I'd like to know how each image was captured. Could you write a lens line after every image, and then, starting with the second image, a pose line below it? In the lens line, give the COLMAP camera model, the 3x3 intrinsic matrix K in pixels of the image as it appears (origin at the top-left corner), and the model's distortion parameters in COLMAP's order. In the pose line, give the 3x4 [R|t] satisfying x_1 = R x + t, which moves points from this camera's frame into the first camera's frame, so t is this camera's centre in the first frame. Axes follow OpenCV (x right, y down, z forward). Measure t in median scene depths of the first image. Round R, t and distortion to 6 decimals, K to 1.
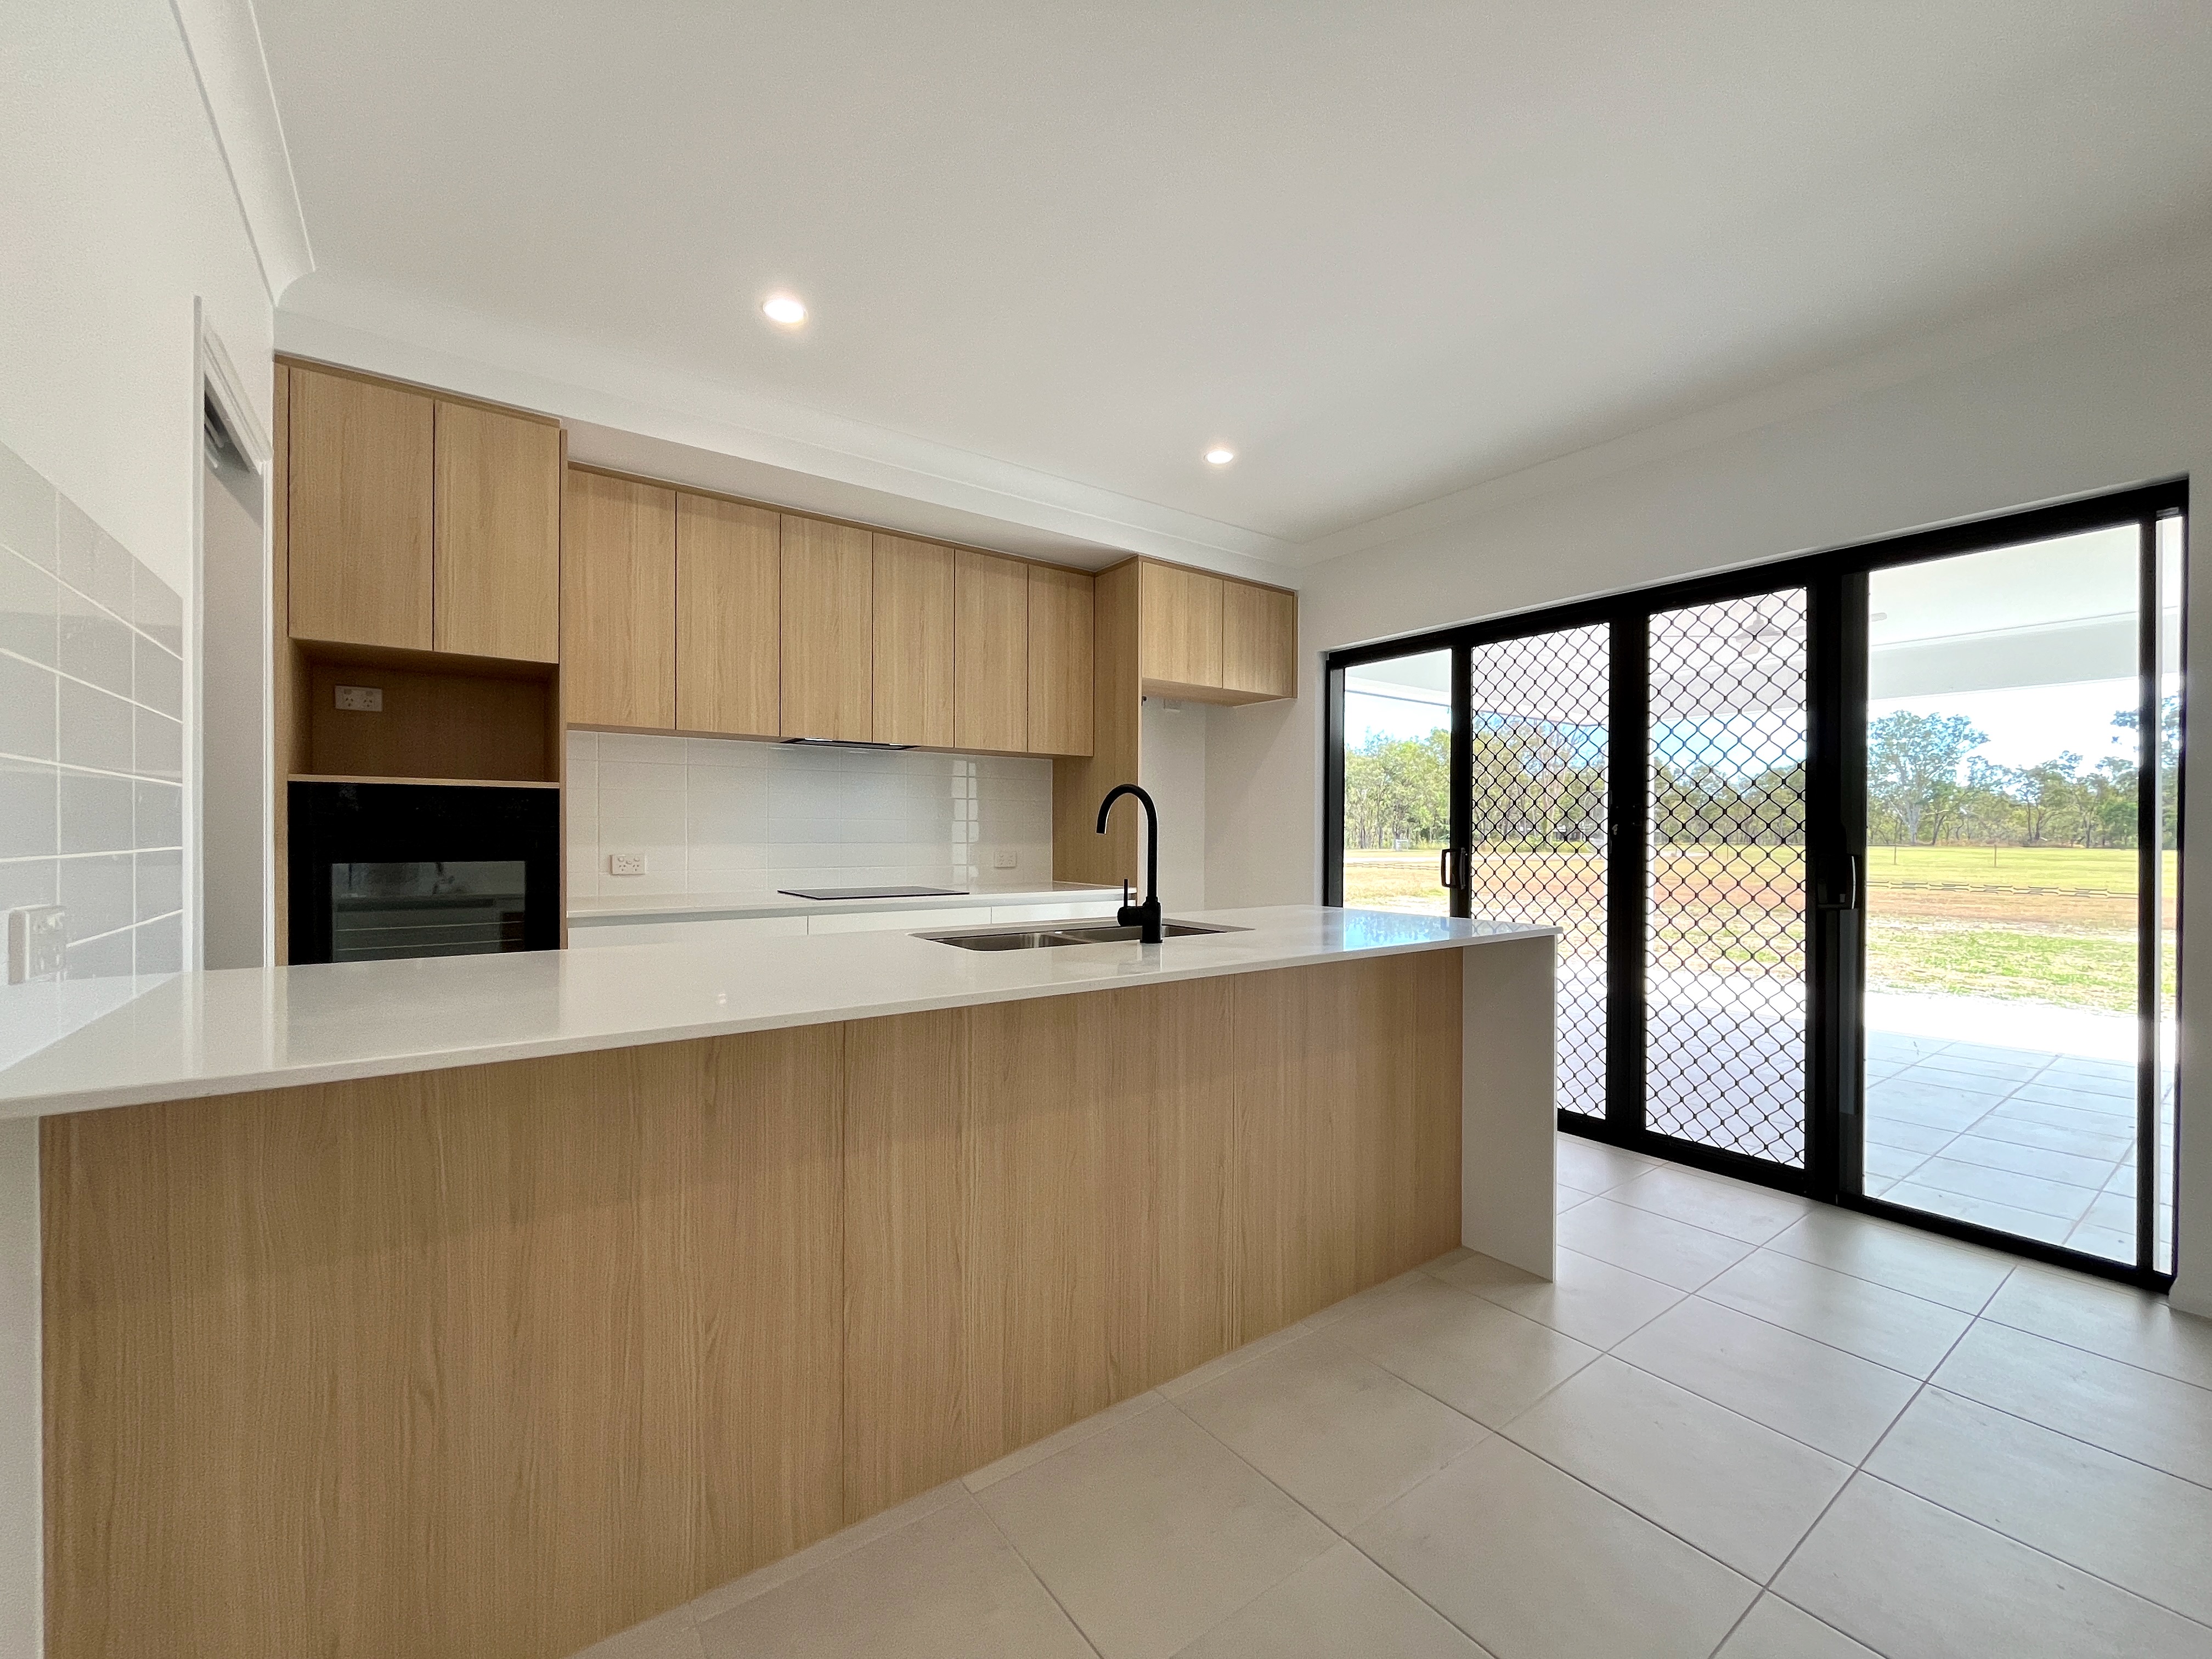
lens RADIAL K [[905.2, 0, 1108.4], [0, 905.2, 841.0], [0, 0, 1]] dist [-0.002350, 0.000163]
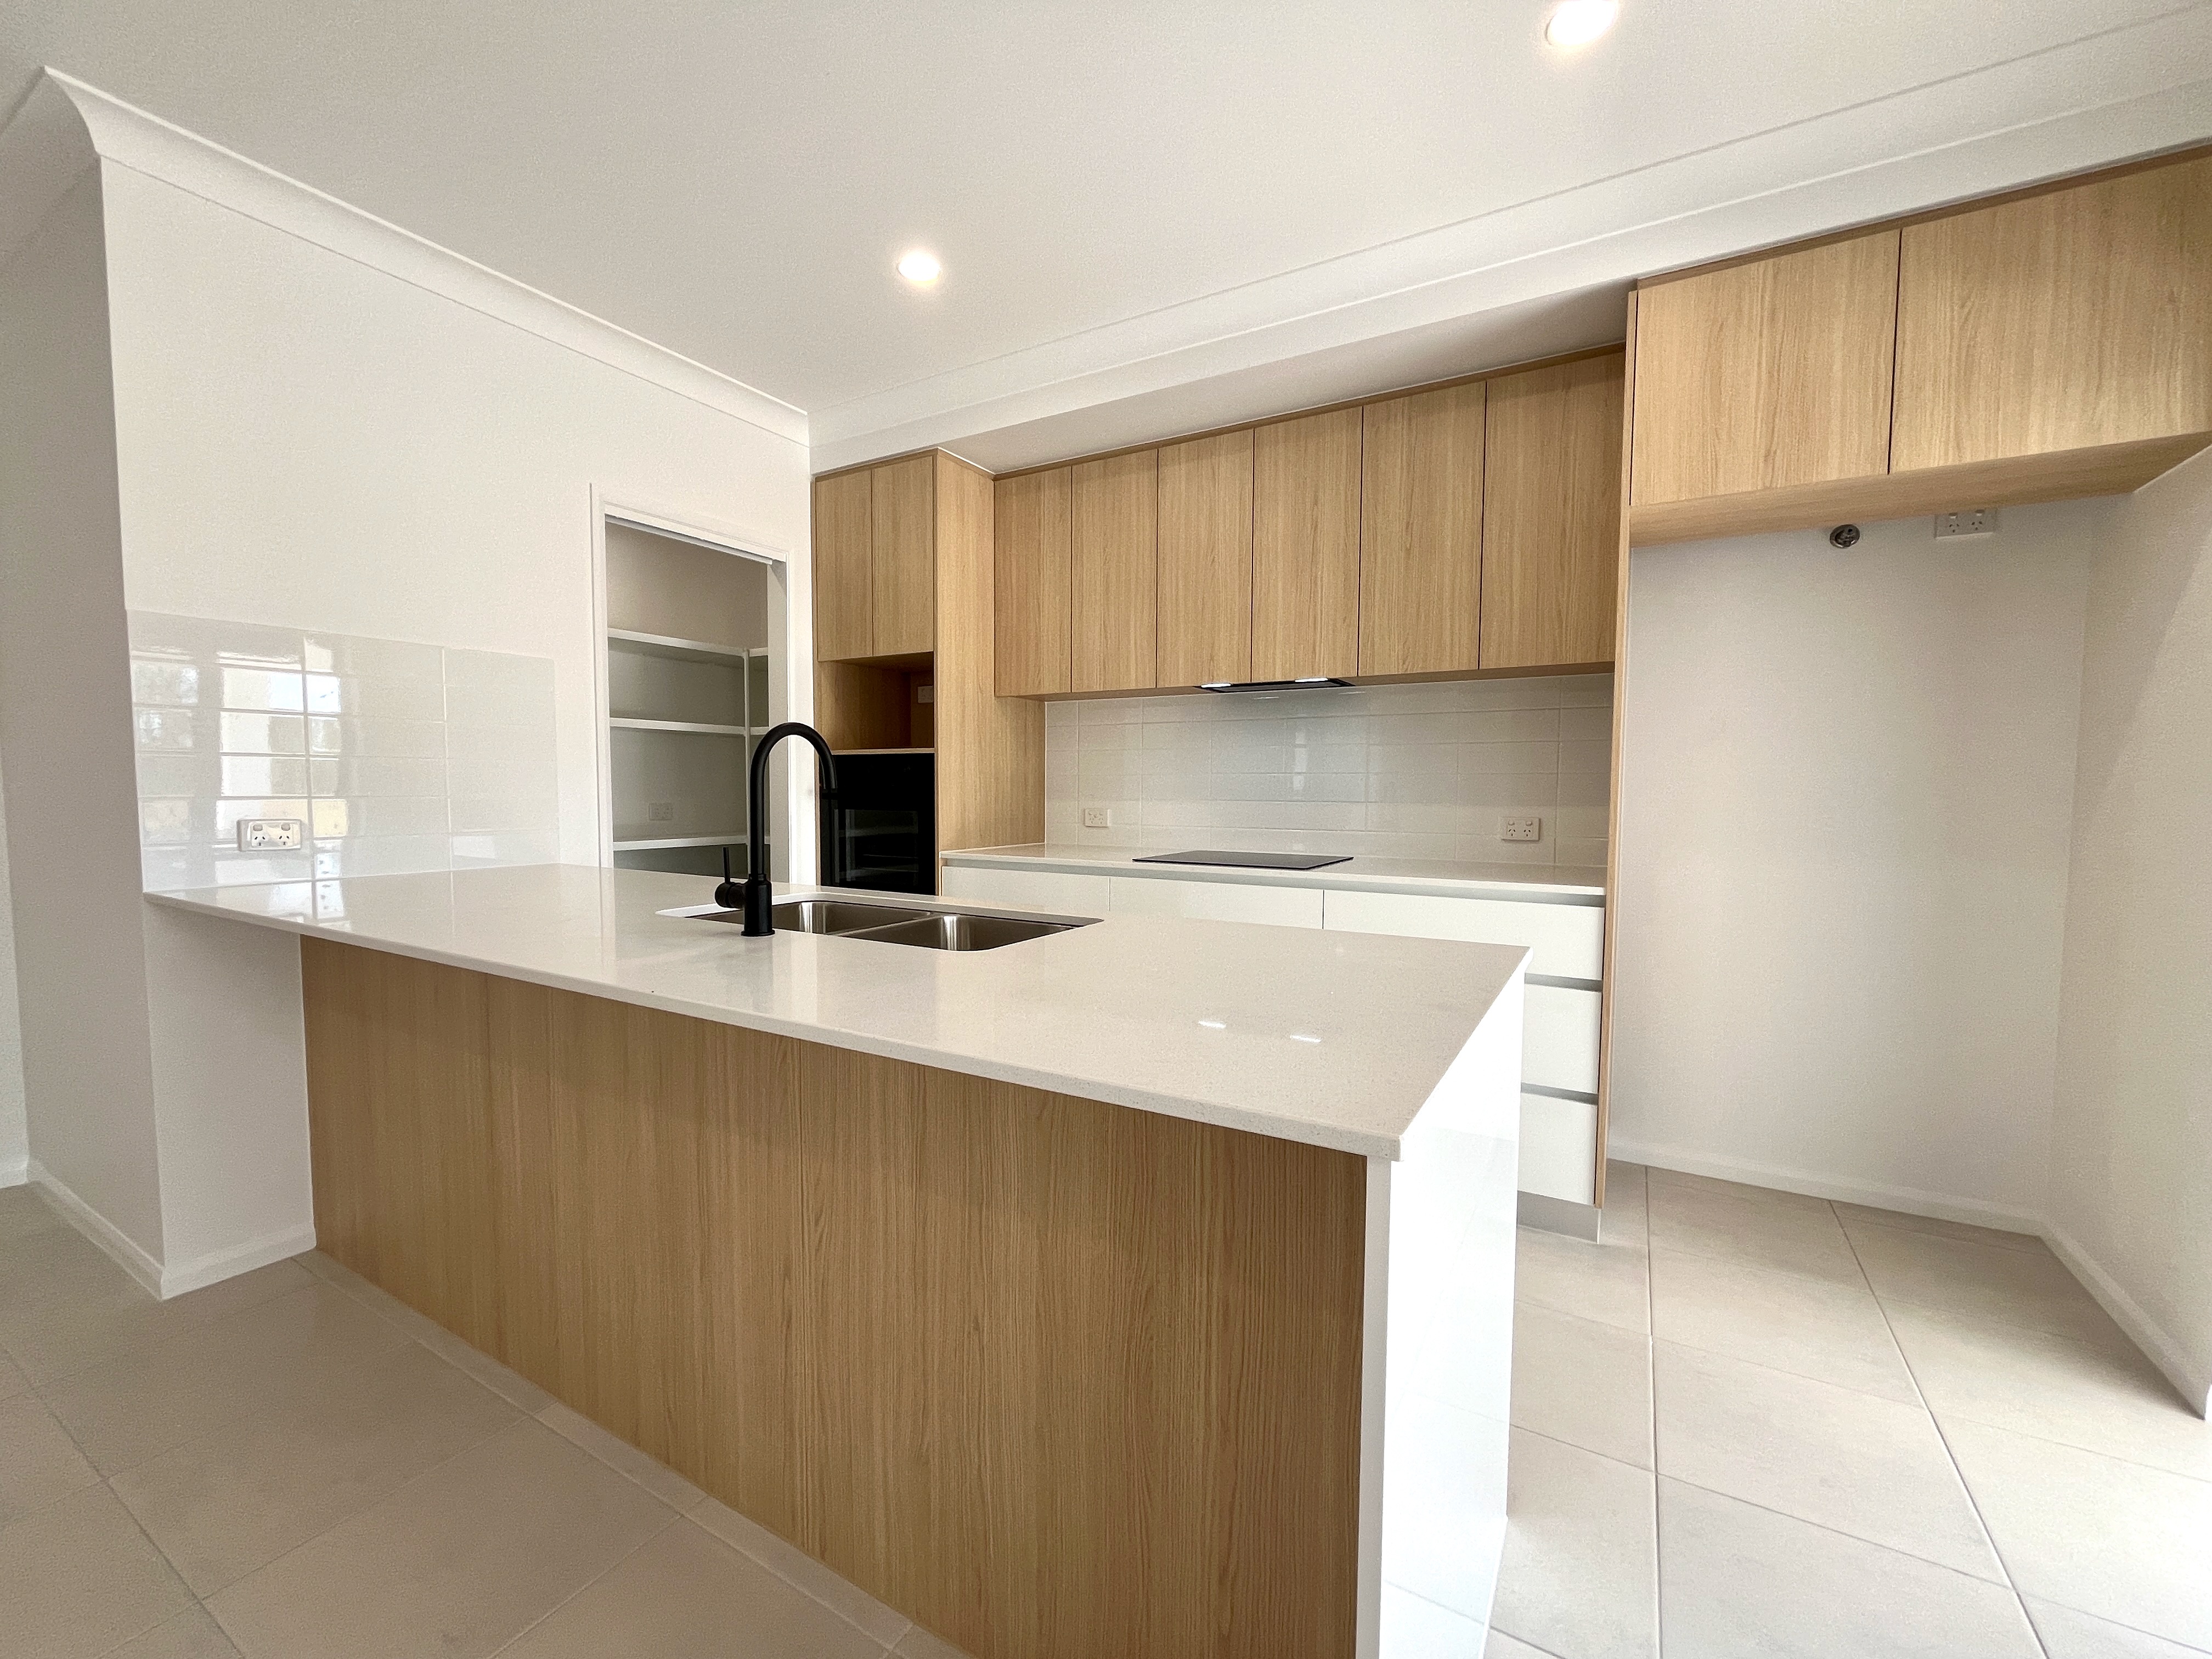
lens RADIAL K [[905.2, 0, 1108.4], [0, 905.2, 841.0], [0, 0, 1]] dist [-0.002350, 0.000163]
pose [[0.400122, 0.052891, -0.914935, 0.553204], [-0.010550, 0.998533, 0.053110, -0.005208], [0.916401, -0.011598, 0.400093, 0.635701]]
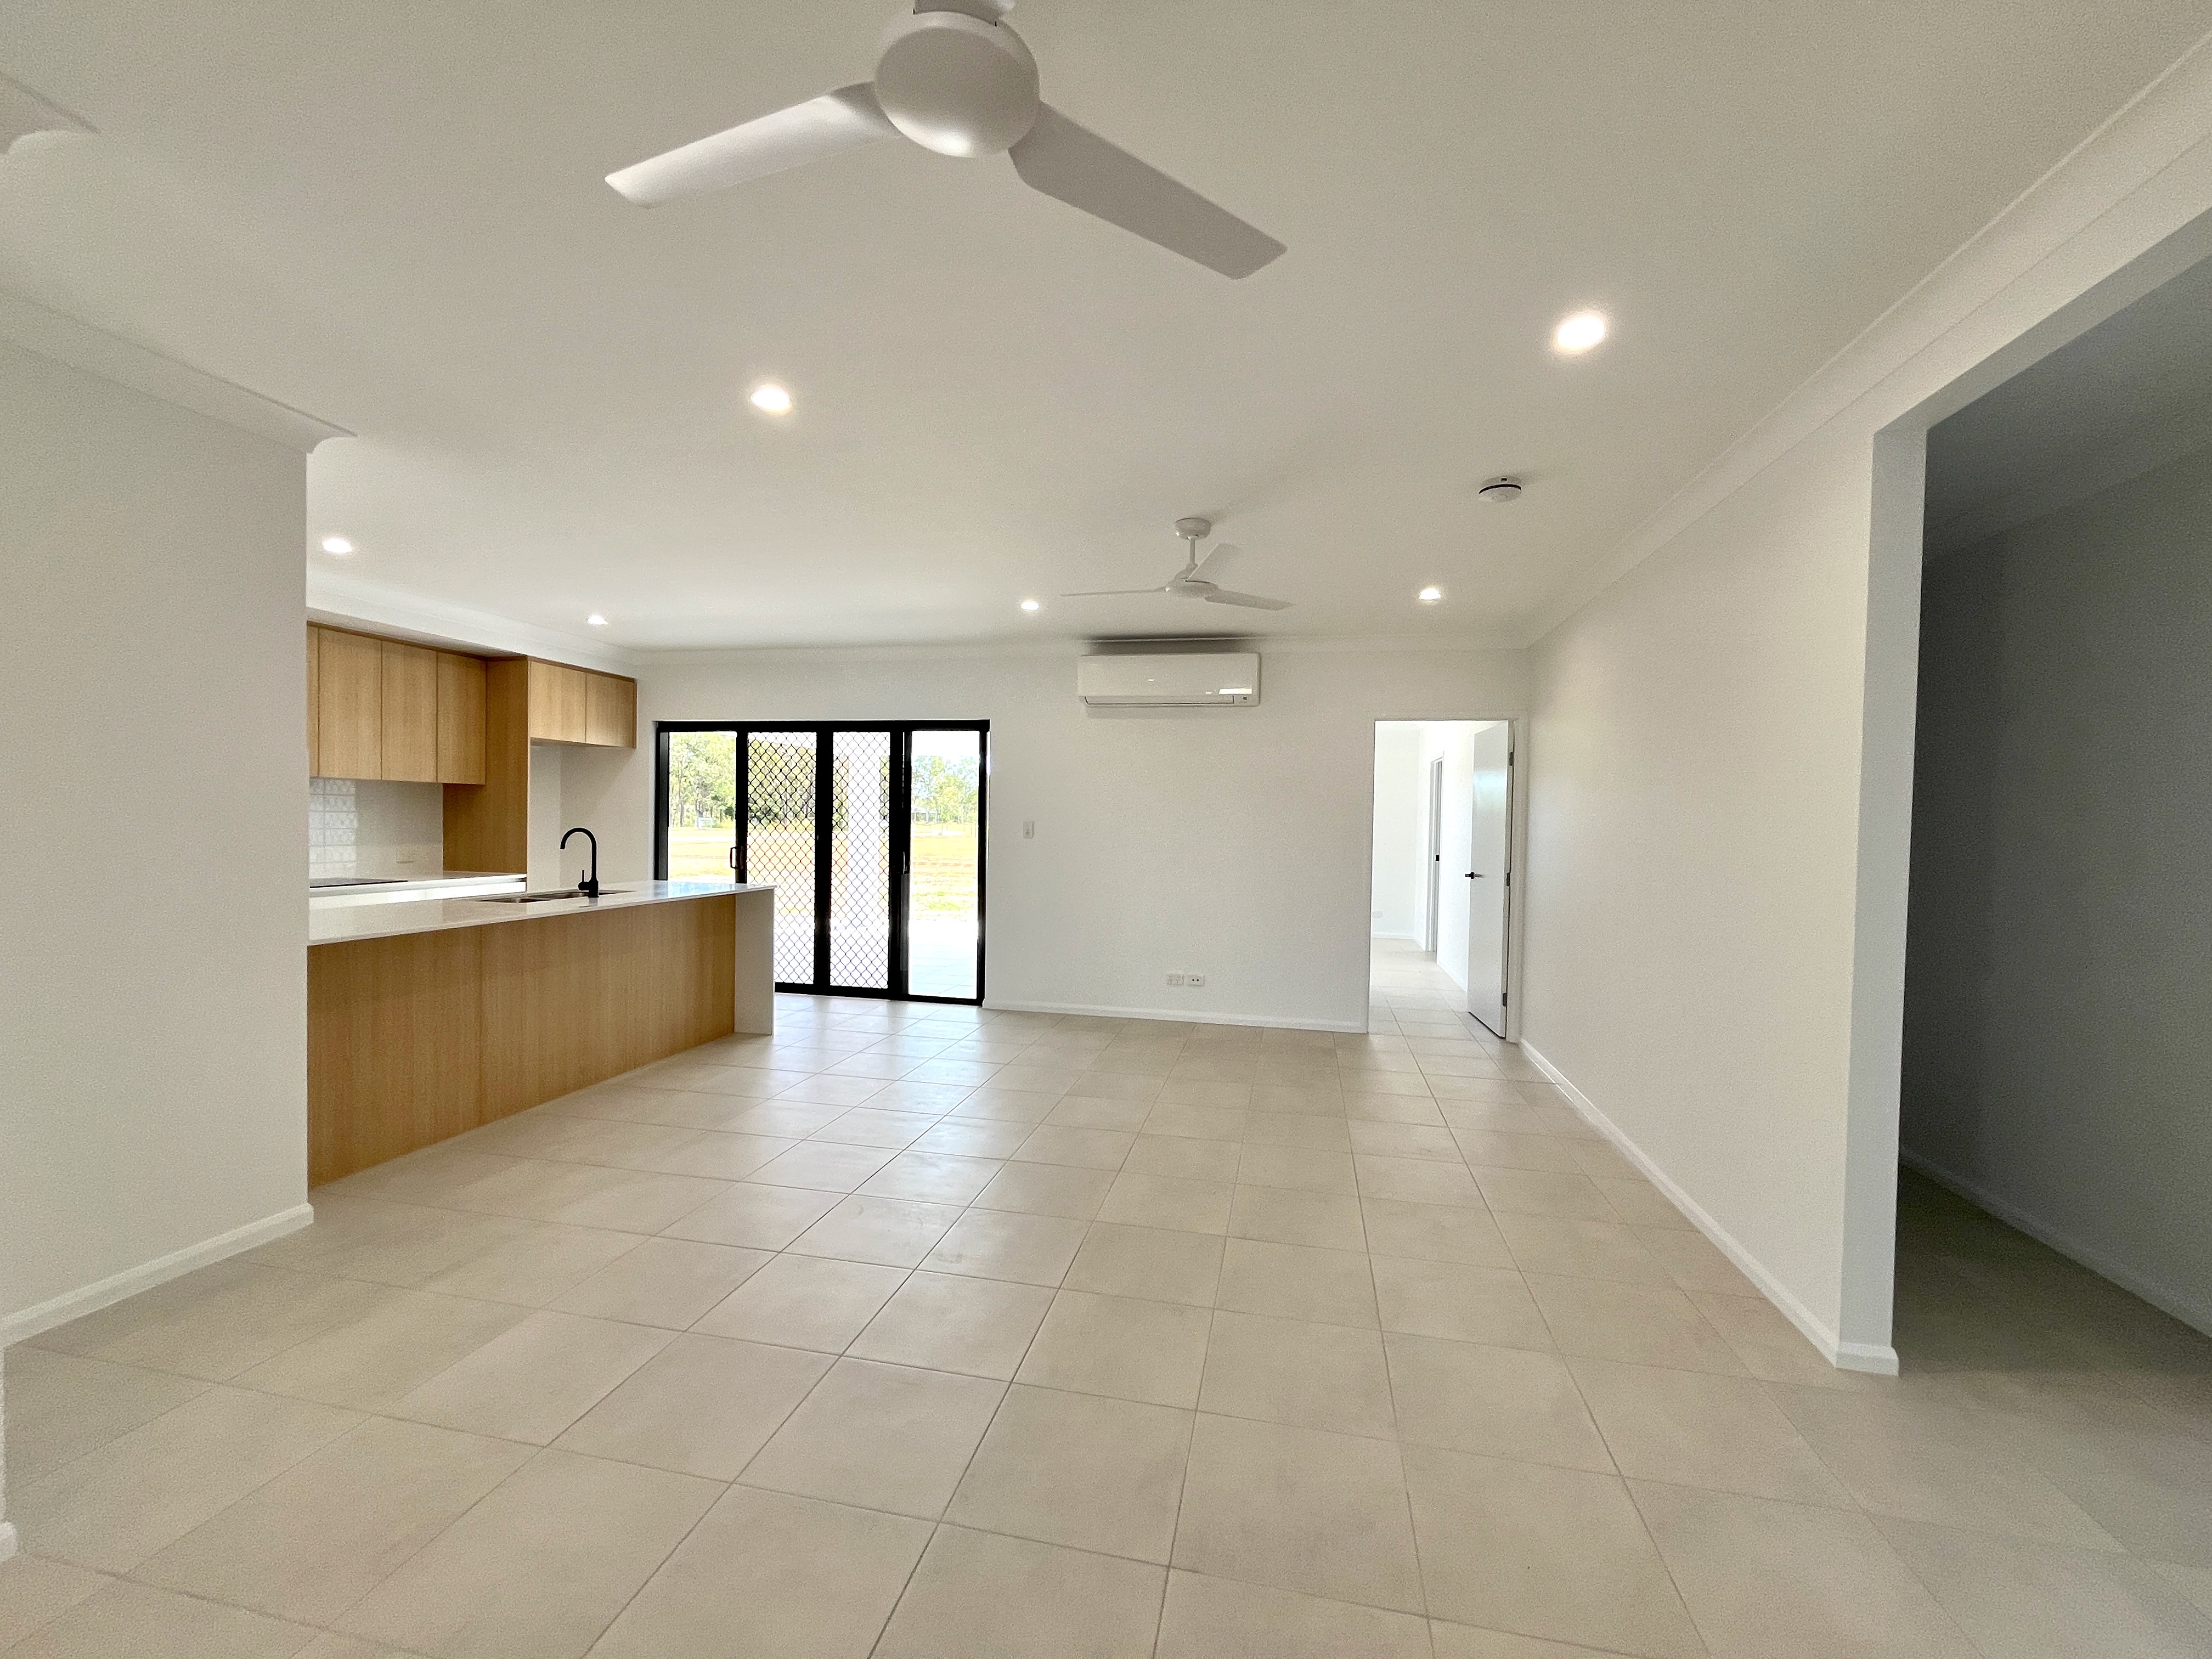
lens RADIAL K [[905.2, 0, 1108.4], [0, 905.2, 841.0], [0, 0, 1]] dist [-0.002350, 0.000163]
pose [[0.743417, -0.005610, 0.668805, -0.339660], [-0.011170, 0.999721, 0.020802, -0.061498], [-0.668735, -0.022936, 0.743147, -1.038938]]
